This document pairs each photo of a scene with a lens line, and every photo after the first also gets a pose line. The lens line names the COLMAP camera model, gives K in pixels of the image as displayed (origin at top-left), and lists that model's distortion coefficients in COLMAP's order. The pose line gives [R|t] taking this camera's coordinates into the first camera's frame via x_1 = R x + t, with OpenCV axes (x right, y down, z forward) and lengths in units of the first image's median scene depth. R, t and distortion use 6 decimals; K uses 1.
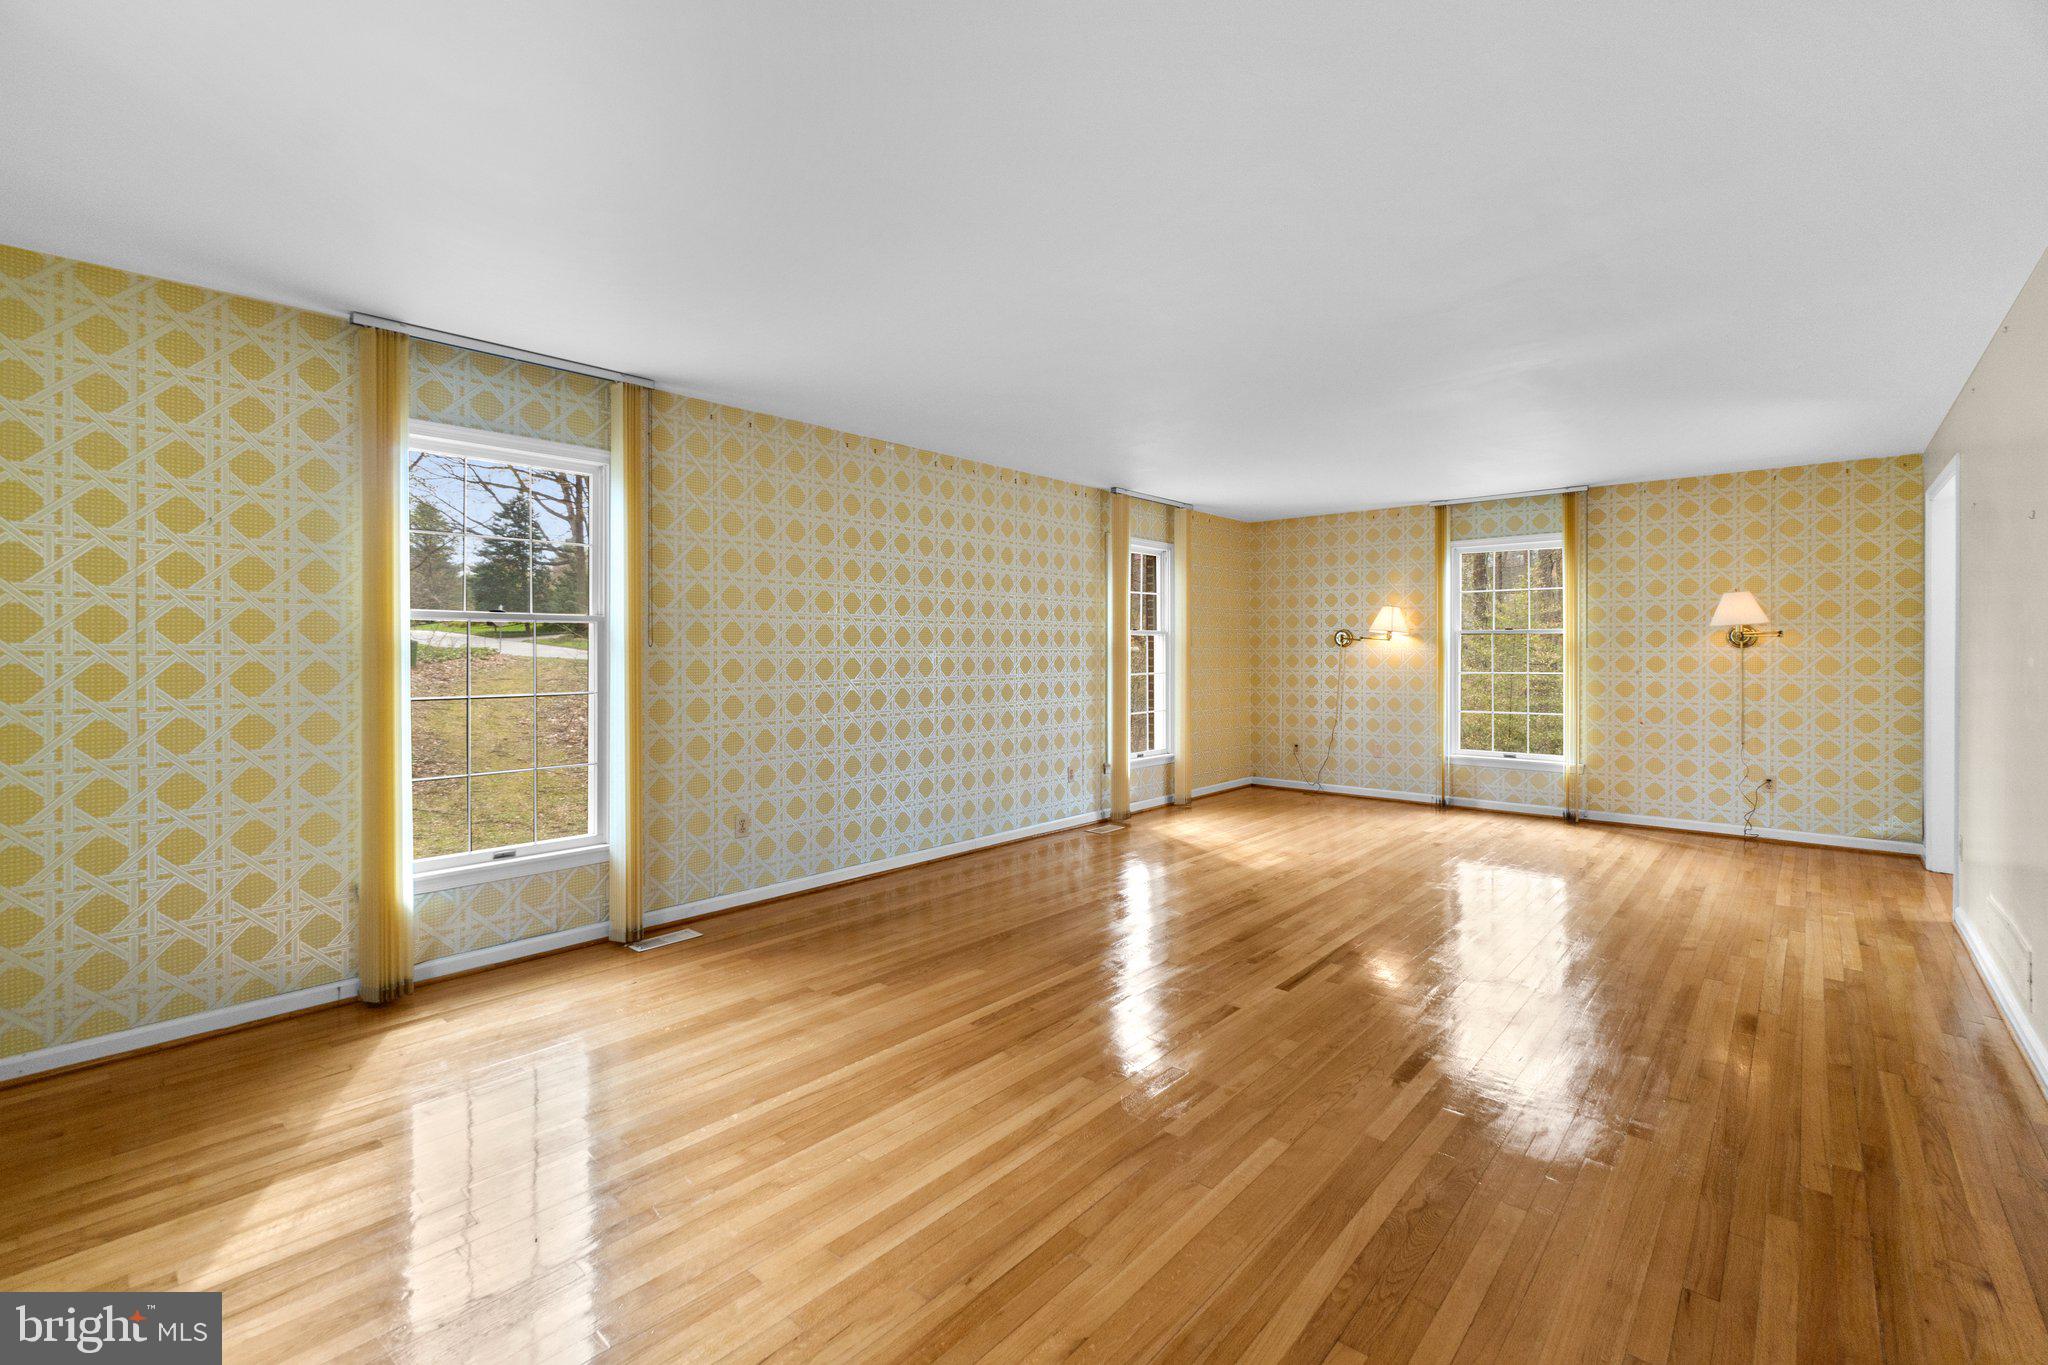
lens RADIAL K [[888.8, 0, 1013.6], [0, 888.8, 655.1], [0, 0, 1]] dist [-0.002854, 0.000206]
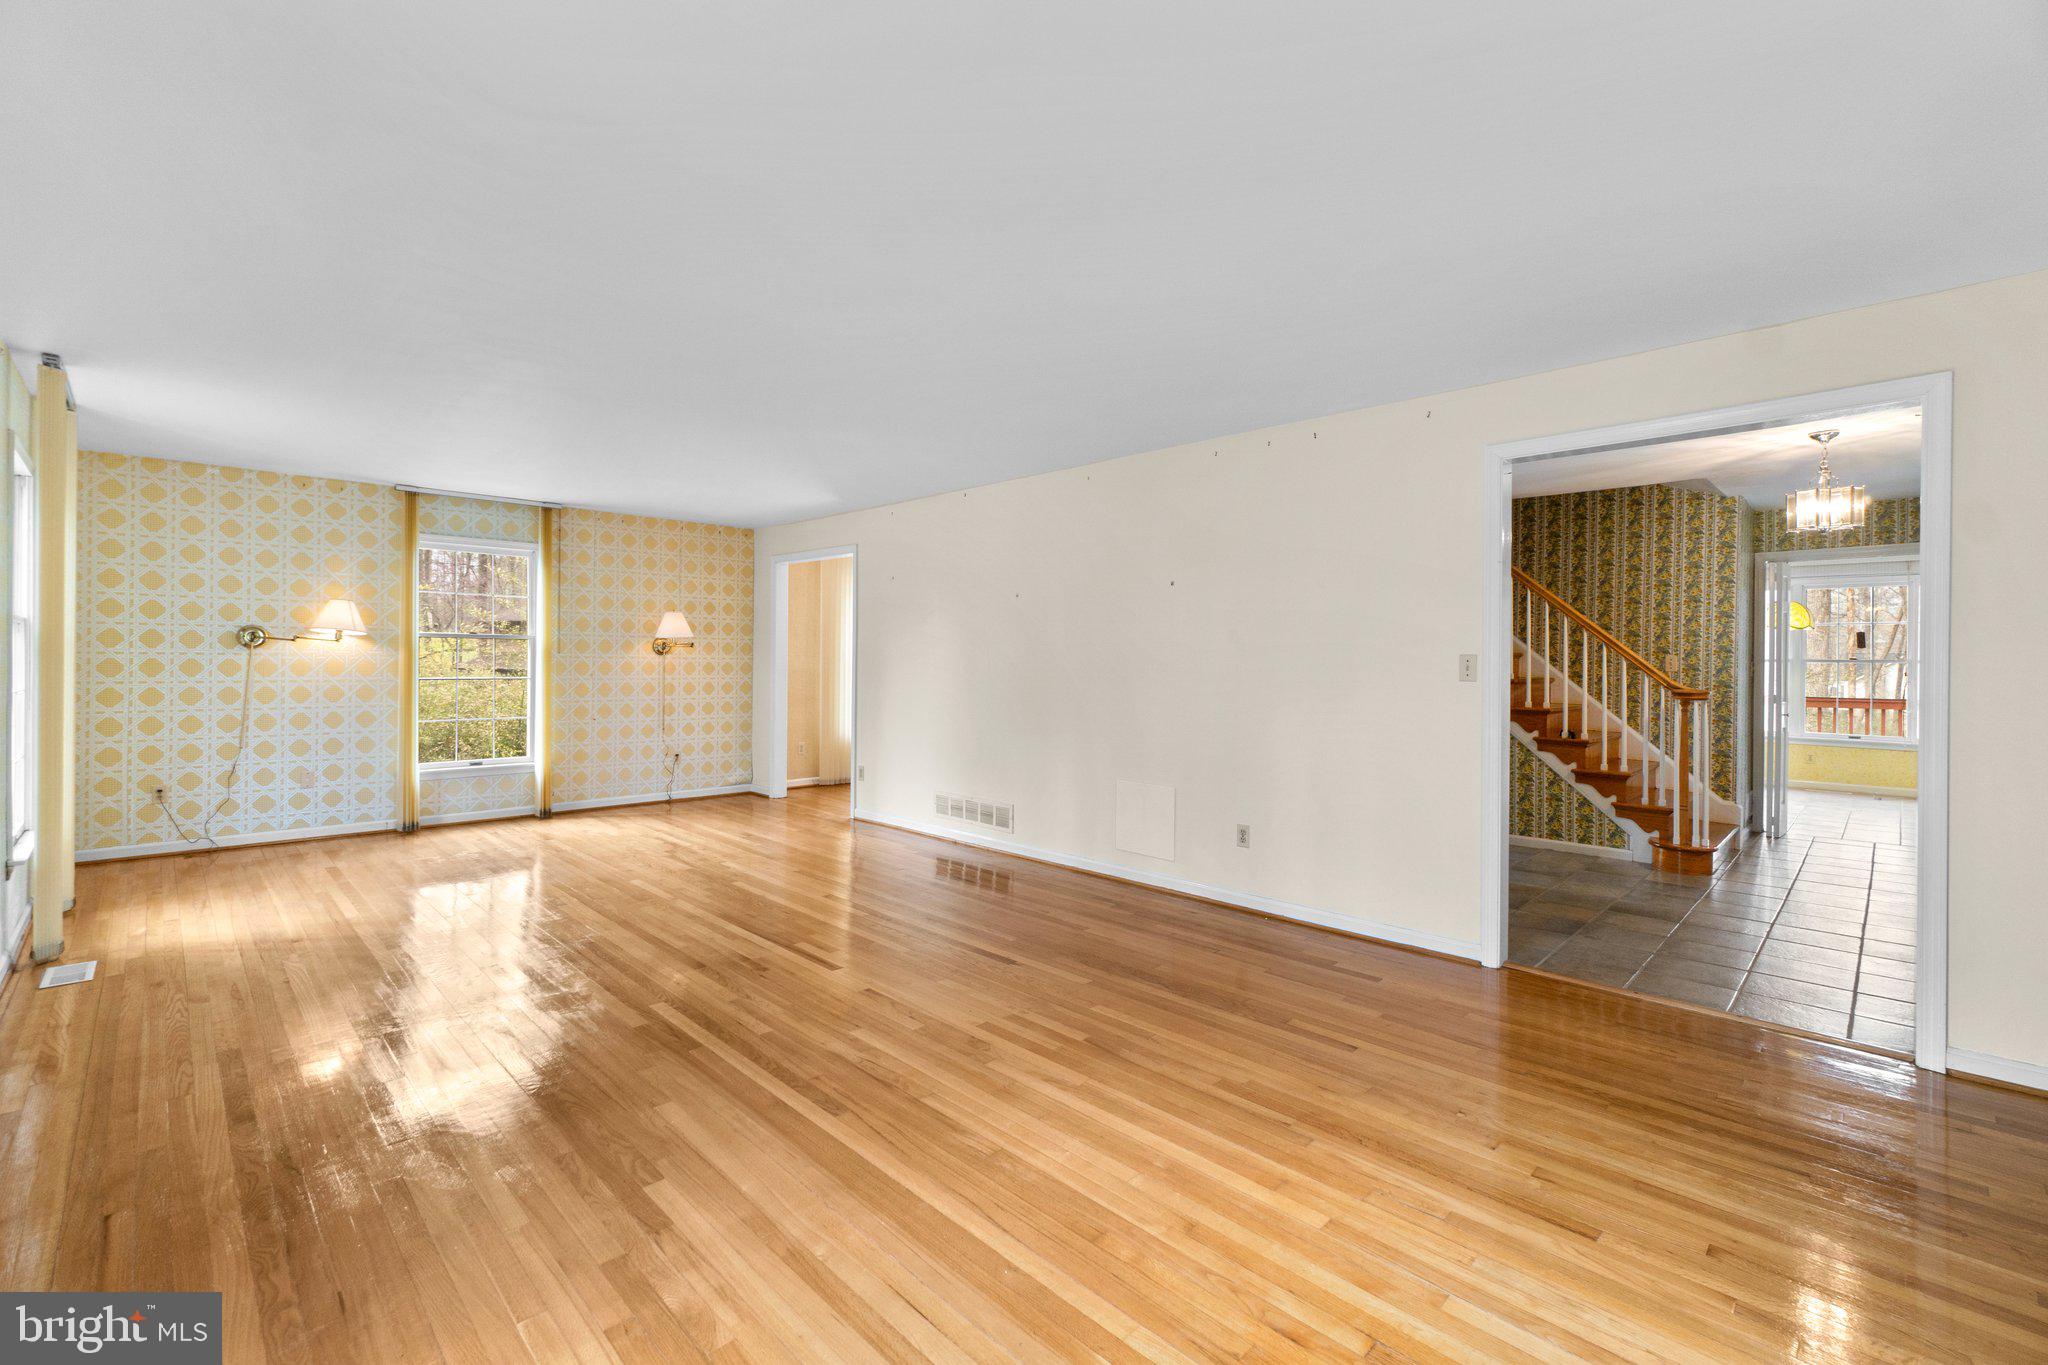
lens RADIAL K [[888.8, 0, 1016.9], [0, 888.8, 666.7], [0, 0, 1]] dist [-0.002854, 0.000206]
pose [[0.061523, -0.006274, 0.998086, -0.409211], [-0.004737, 0.999967, 0.006578, -0.002062], [-0.998094, -0.005132, 0.061492, 0.378788]]
